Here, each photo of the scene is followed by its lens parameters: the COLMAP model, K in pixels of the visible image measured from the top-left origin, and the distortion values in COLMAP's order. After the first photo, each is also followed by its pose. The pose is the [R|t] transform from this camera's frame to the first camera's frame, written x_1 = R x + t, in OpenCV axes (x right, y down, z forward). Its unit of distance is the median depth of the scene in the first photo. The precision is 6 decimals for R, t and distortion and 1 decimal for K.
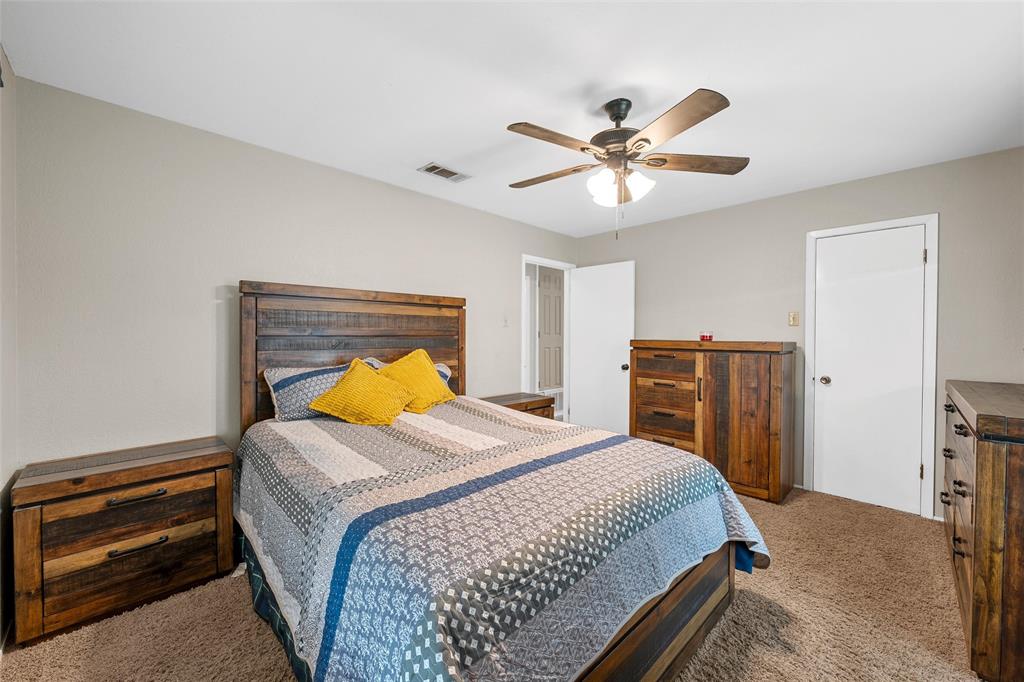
lens RADIAL K [[398.0, 0, 513.3], [0, 398.0, 339.4], [0, 0, 1]] dist [-0.002418, -0.000185]
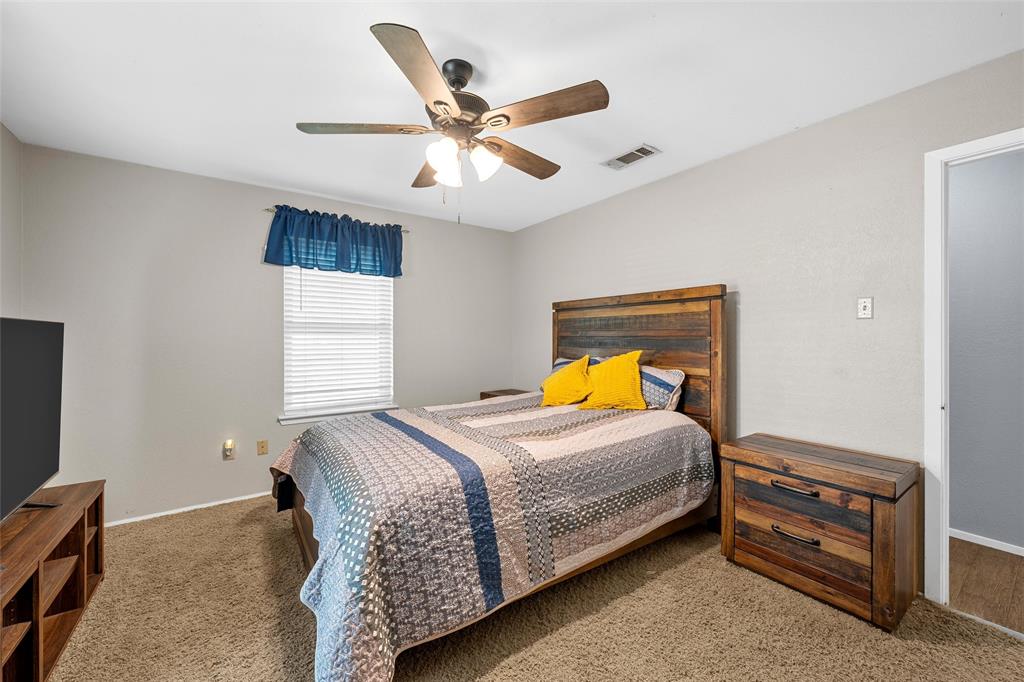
lens RADIAL K [[398.0, 0, 517.9], [0, 398.0, 337.0], [0, 0, 1]] dist [-0.002418, -0.000185]
pose [[-0.155452, 0.001071, -0.987843, 0.727668], [-0.009523, 0.999951, 0.002583, -0.007645], [0.987798, 0.009808, -0.155434, 0.847262]]
